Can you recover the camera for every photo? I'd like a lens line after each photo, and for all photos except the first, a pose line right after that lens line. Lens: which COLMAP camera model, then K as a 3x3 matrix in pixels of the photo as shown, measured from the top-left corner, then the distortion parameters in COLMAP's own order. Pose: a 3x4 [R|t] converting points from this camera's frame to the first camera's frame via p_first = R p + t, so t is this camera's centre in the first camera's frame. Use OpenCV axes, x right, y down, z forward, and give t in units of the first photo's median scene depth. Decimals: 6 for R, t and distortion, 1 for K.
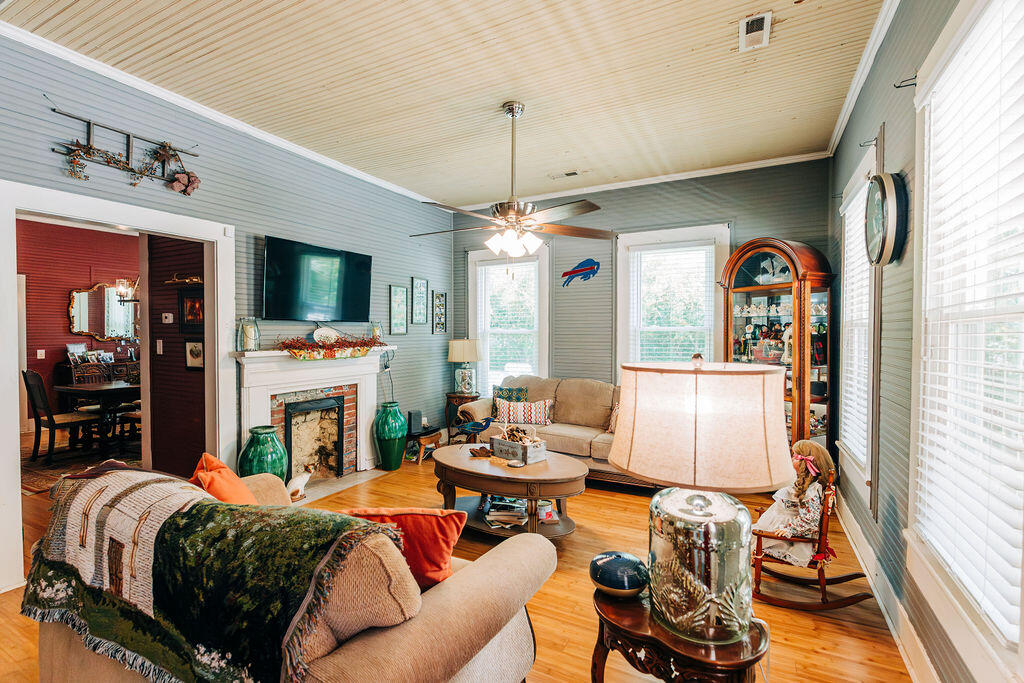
lens RADIAL K [[469.8, 0, 515.5], [0, 469.8, 340.3], [0, 0, 1]] dist [0.001077, -0.000120]
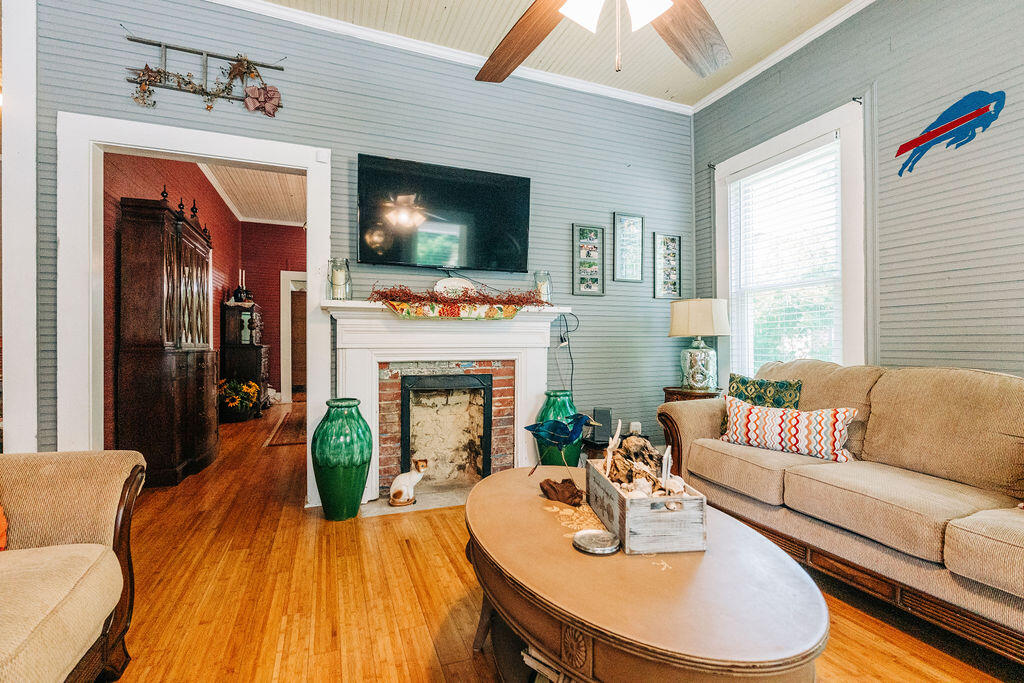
lens RADIAL K [[469.8, 0, 516.6], [0, 469.8, 336.7], [0, 0, 1]] dist [0.001077, -0.000120]
pose [[0.760692, -0.008208, -0.649061, 0.137333], [-0.010619, 0.999629, -0.025087, 0.077742], [0.649026, 0.025975, 0.760323, 0.472074]]
